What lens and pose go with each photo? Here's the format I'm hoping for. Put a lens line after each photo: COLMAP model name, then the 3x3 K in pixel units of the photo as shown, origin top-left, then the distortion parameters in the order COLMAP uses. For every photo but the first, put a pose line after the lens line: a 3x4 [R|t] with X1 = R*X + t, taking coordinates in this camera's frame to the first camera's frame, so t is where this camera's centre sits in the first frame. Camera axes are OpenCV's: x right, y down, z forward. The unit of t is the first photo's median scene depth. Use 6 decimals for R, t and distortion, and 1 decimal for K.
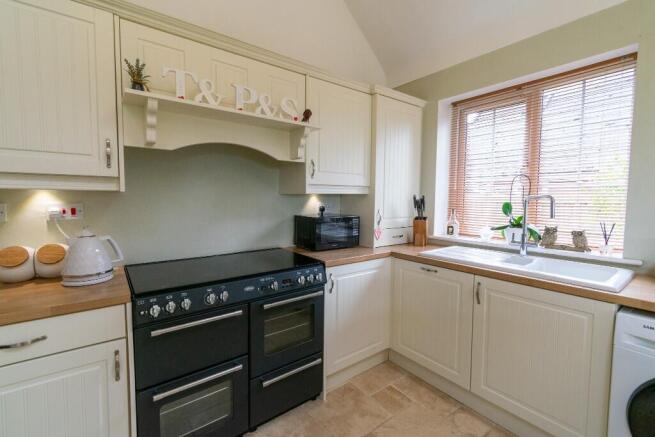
lens RADIAL K [[291.2, 0, 323.6], [0, 291.2, 215.8], [0, 0, 1]] dist [0.002020, -0.000847]
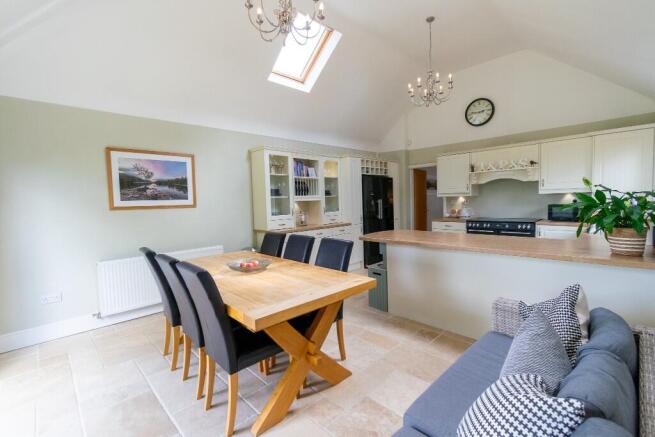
lens RADIAL K [[291.2, 0, 328.4], [0, 291.2, 219.5], [0, 0, 1]] dist [0.002020, -0.000847]
pose [[0.116170, 0.057439, -0.991567, 2.220422], [-0.032054, 0.998023, 0.054057, 0.058543], [0.992712, 0.025504, 0.117781, -1.003602]]
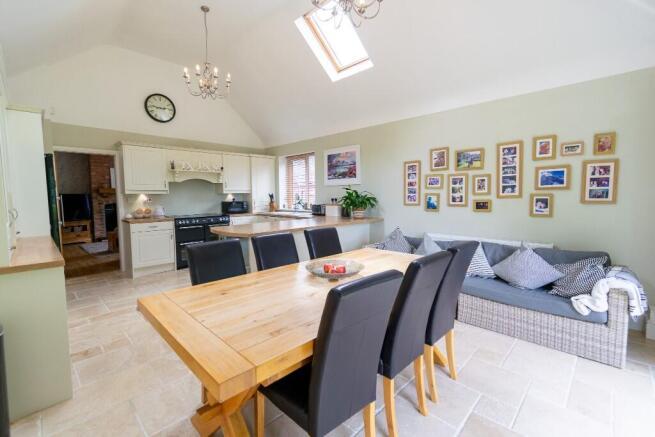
lens RADIAL K [[291.2, 0, 329.5], [0, 291.2, 218.0], [0, 0, 1]] dist [0.002020, -0.000847]
pose [[0.988212, -0.026946, 0.150700, 0.599358], [0.024025, 0.999487, 0.021168, 0.148306], [-0.151193, -0.017297, 0.988353, -2.284841]]
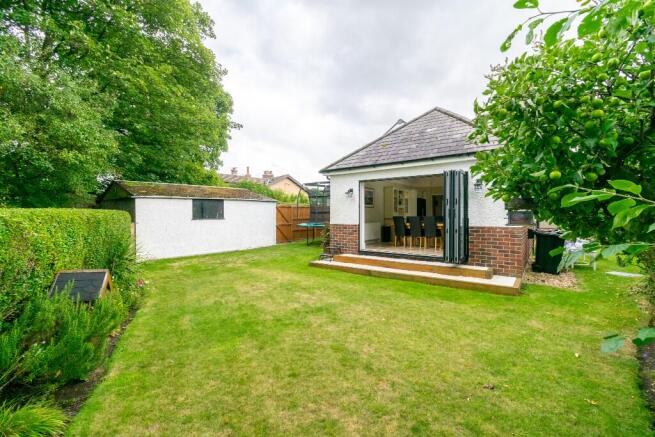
lens RADIAL K [[291.2, 0, 328.1], [0, 291.2, 216.8], [0, 0, 1]] dist [0.002020, -0.000847]
pose [[0.256402, -0.000813, -0.966570, 5.563806], [-0.060958, 0.997995, -0.017010, 0.470483], [0.964646, 0.063282, 0.255838, -4.219151]]
